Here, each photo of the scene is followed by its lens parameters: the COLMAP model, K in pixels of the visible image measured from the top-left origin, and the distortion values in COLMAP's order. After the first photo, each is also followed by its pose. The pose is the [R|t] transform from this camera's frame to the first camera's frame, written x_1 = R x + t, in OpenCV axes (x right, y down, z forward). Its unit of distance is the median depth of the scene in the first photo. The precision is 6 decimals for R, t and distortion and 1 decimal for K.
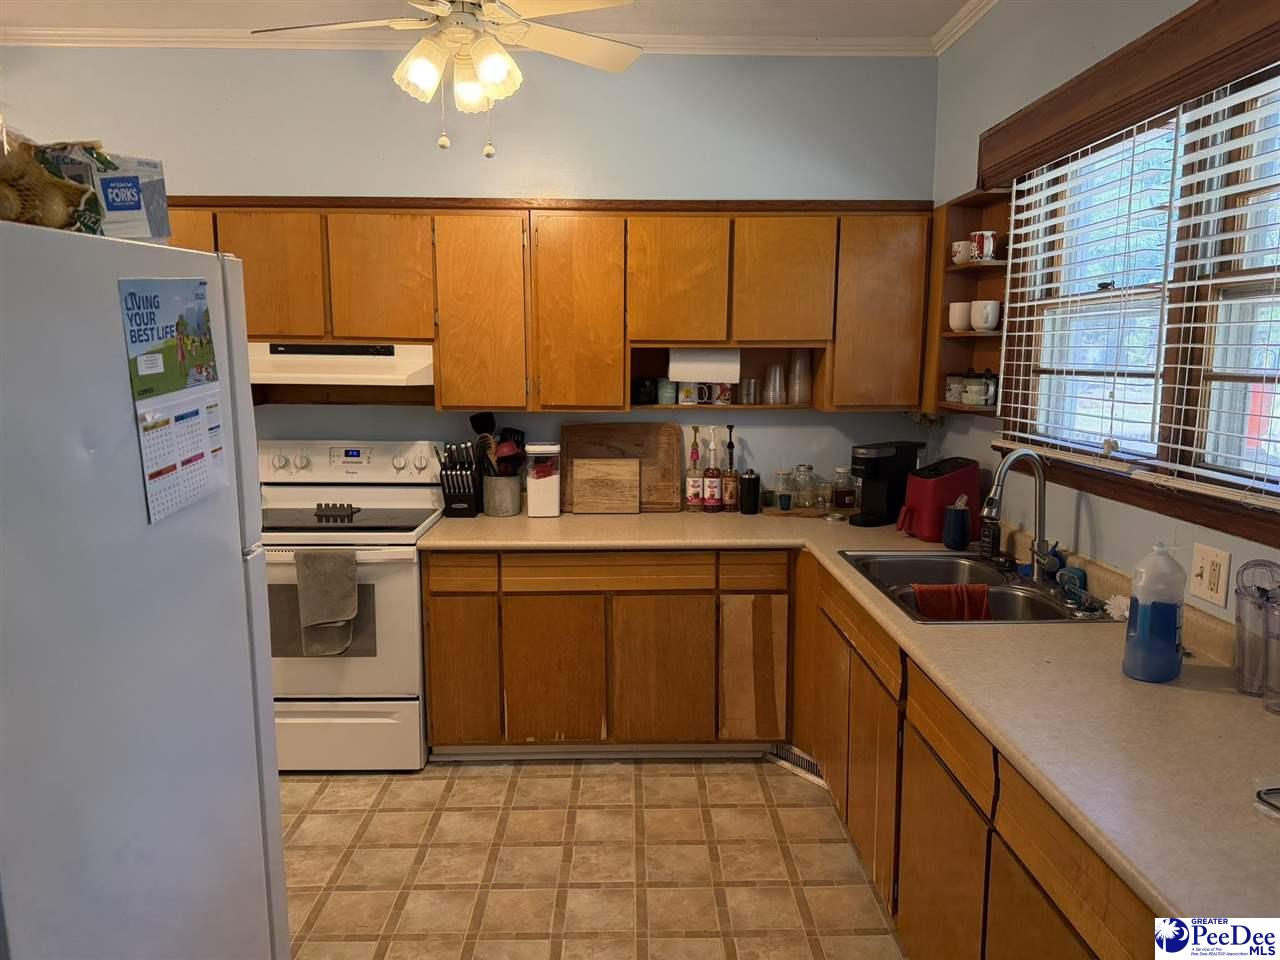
lens RADIAL K [[903.0, 0, 640.0], [0, 903.0, 480.0], [0, 0, 1]] dist [0.177738, -0.318490]
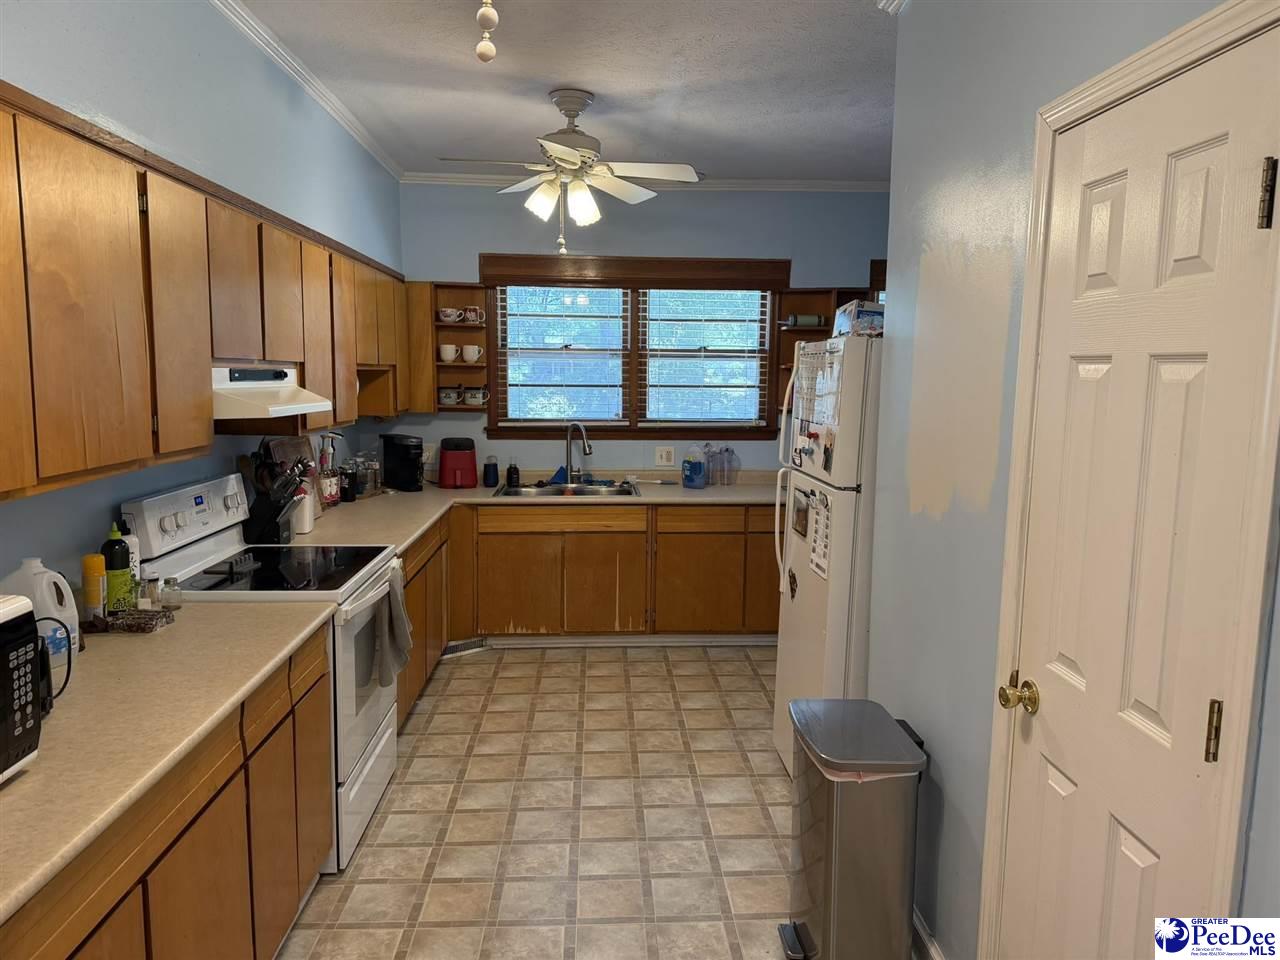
lens RADIAL K [[903.0, 0, 640.0], [0, 903.0, 480.0], [0, 0, 1]] dist [0.177738, -0.318490]
pose [[-0.041510, -0.121910, 0.991673, -1.438235], [0.130766, 0.983328, 0.126358, -0.125288], [-0.990544, 0.134922, -0.024876, 0.791976]]
